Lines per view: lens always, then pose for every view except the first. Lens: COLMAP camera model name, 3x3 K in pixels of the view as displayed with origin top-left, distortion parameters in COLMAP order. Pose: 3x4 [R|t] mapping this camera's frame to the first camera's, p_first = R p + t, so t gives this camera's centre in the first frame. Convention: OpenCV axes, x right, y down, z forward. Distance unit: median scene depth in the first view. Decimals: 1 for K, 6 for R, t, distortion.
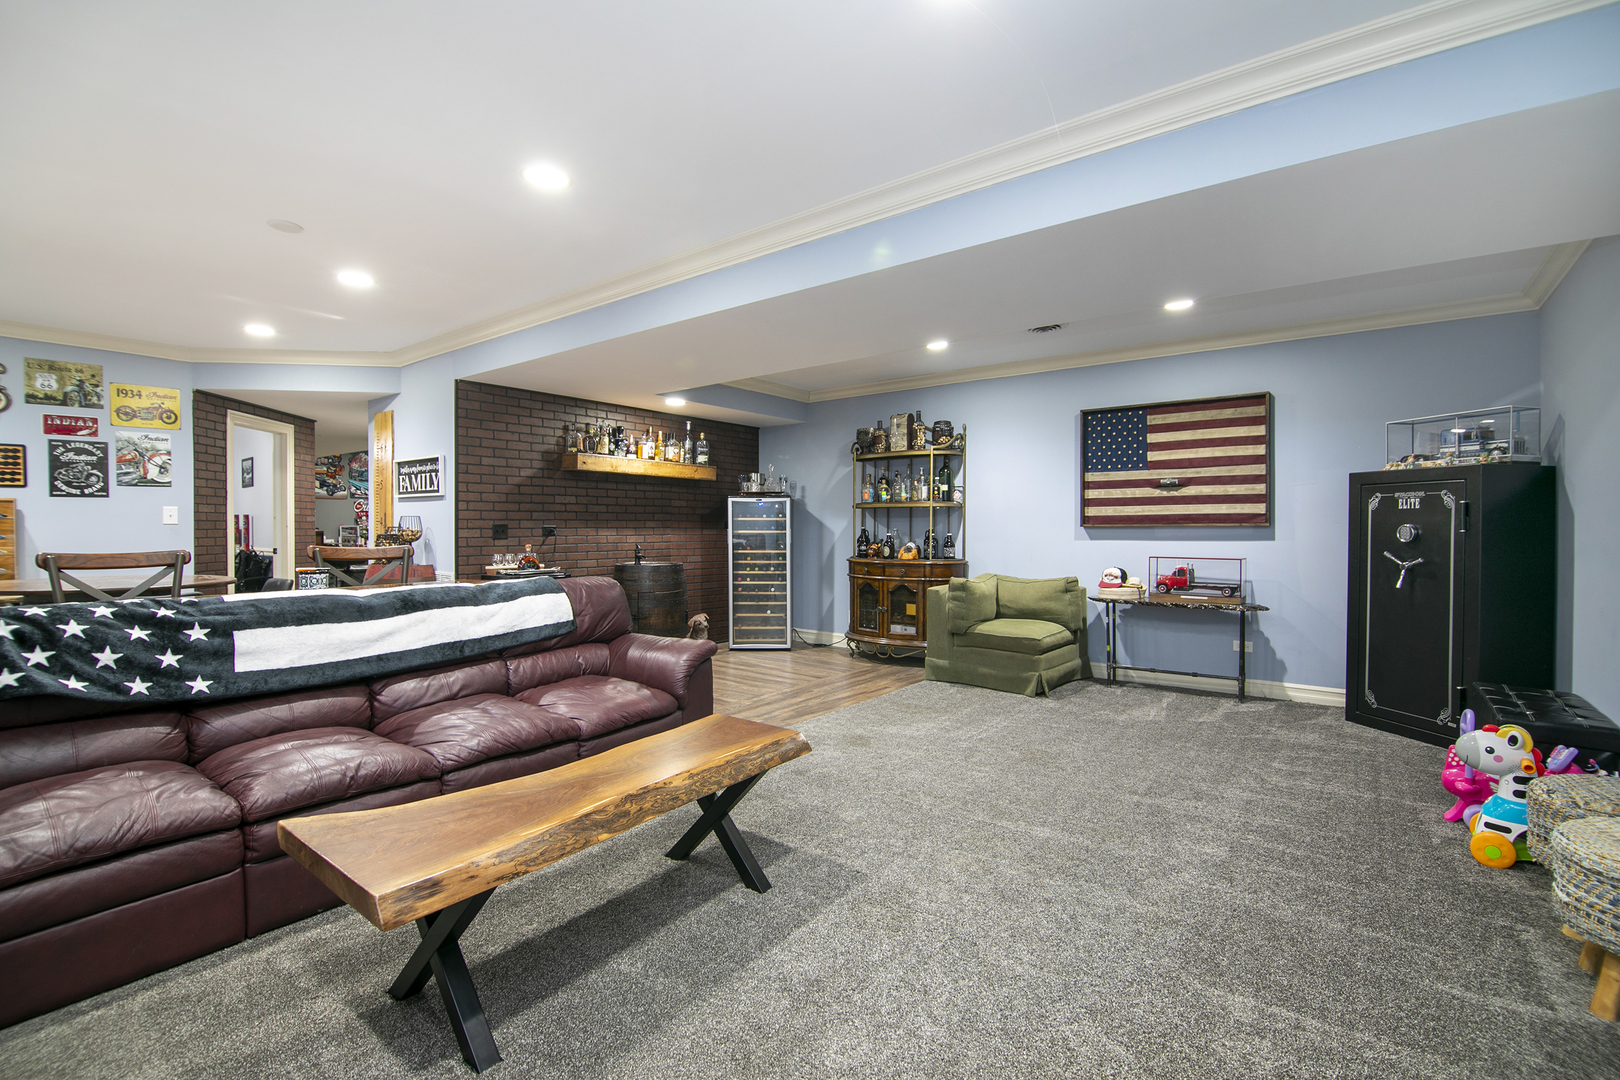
lens RADIAL K [[716.9, 0, 813.4], [0, 716.9, 535.1], [0, 0, 1]] dist [-0.002788, -0.007819]
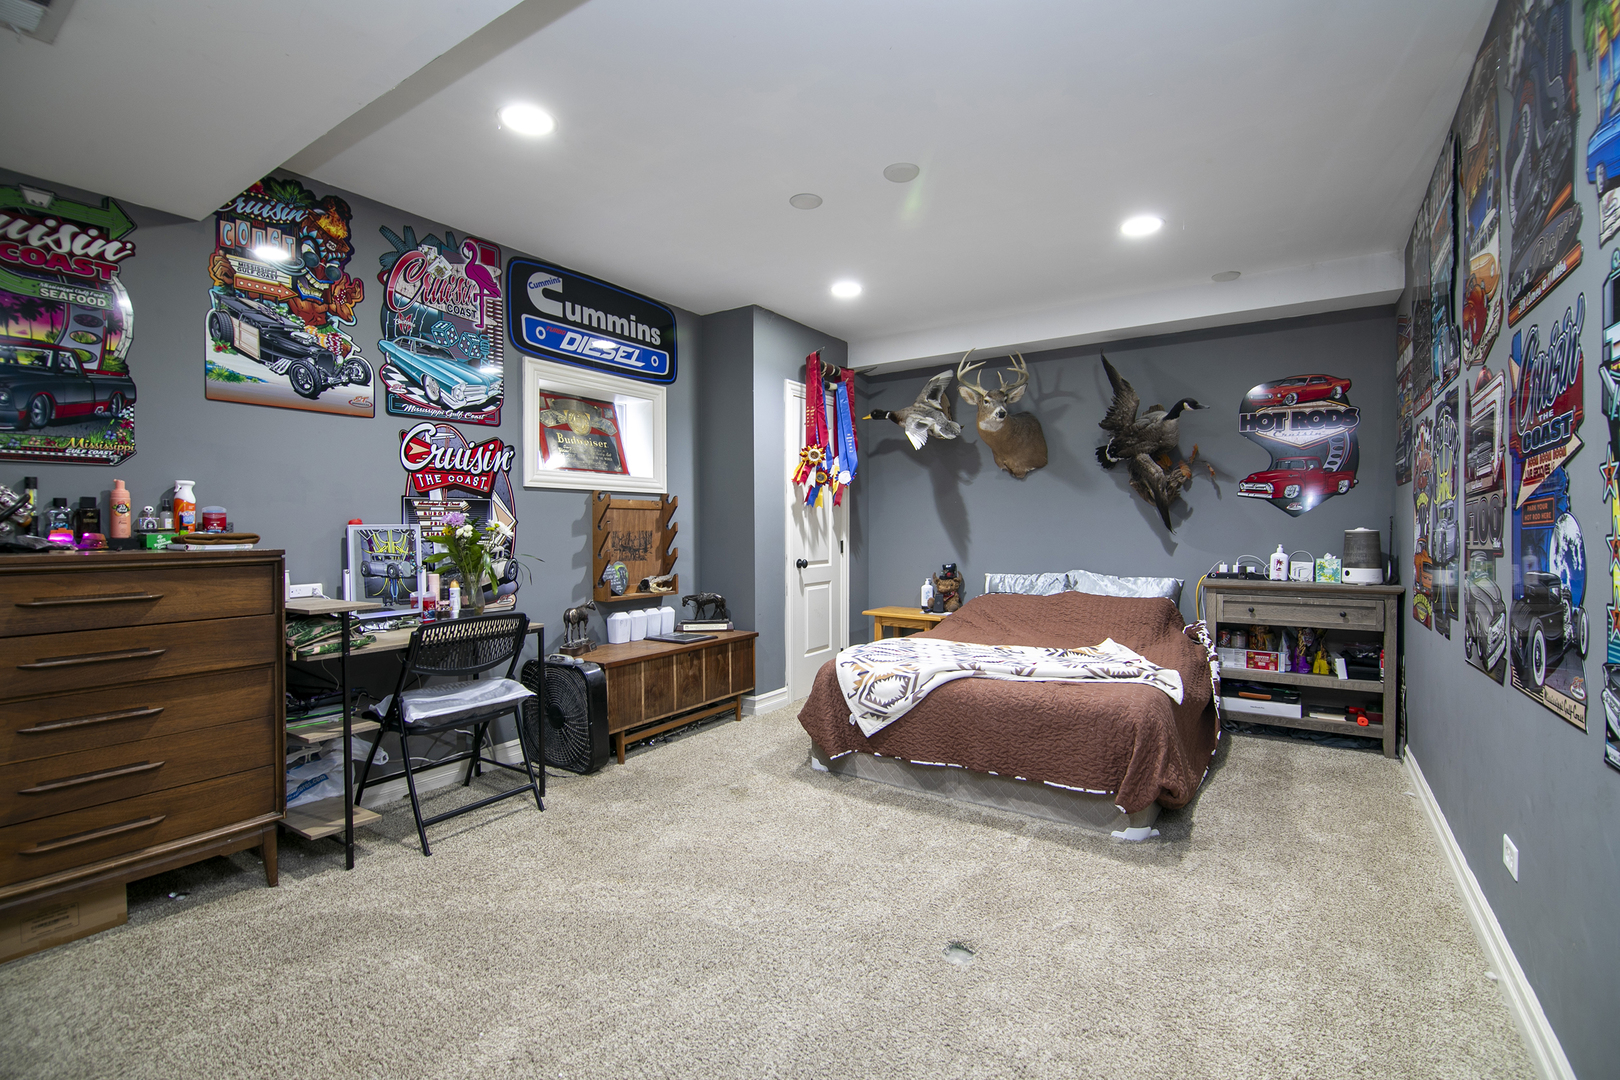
lens RADIAL K [[716.9, 0, 811.3], [0, 716.9, 536.6], [0, 0, 1]] dist [-0.002788, -0.007819]
pose [[0.997871, -0.001542, 0.065206, -0.522235], [0.001722, 0.999995, -0.002703, -0.008407], [-0.065201, 0.002810, 0.997868, 0.750318]]
